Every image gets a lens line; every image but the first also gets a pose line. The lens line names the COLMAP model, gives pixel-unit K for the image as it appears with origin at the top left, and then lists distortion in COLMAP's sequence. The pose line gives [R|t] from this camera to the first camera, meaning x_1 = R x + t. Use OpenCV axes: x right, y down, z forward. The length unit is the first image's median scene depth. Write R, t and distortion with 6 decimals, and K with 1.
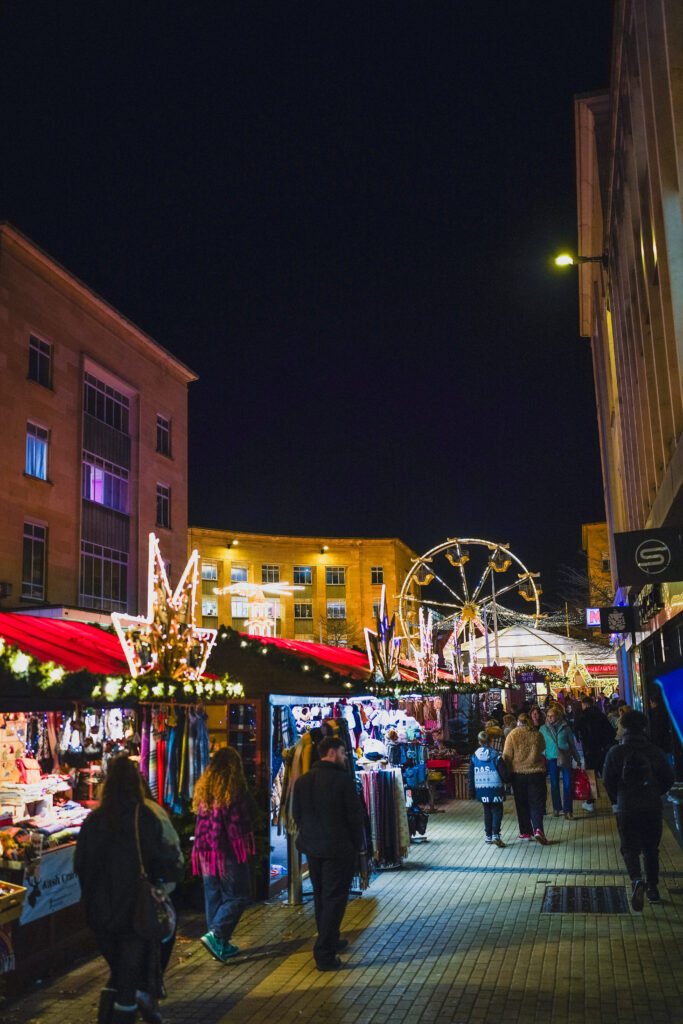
lens RADIAL K [[991.7, 0, 341.3], [0, 991.7, 512.2], [0, 0, 1]] dist [0.007250, 0.000000]
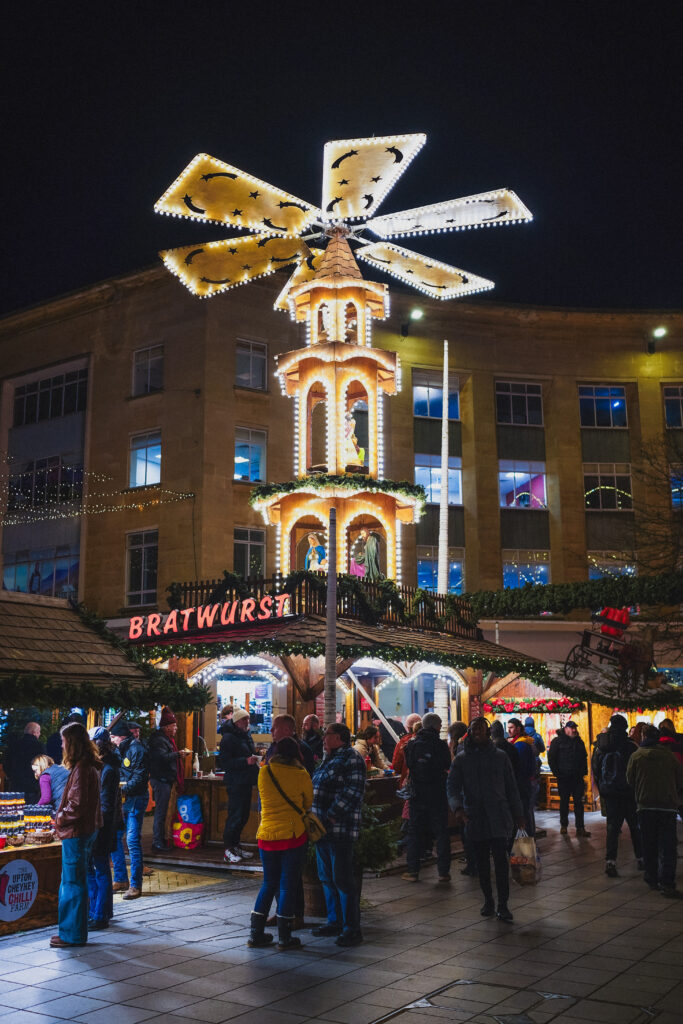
lens RADIAL K [[991.7, 0, 341.8], [0, 991.7, 513.1], [0, 0, 1]] dist [0.007250, 0.000000]
pose [[0.945765, -0.047814, -0.321315, -0.012199], [0.041354, 0.998782, -0.026902, 0.113980], [0.322210, 0.012155, 0.946590, 0.594547]]
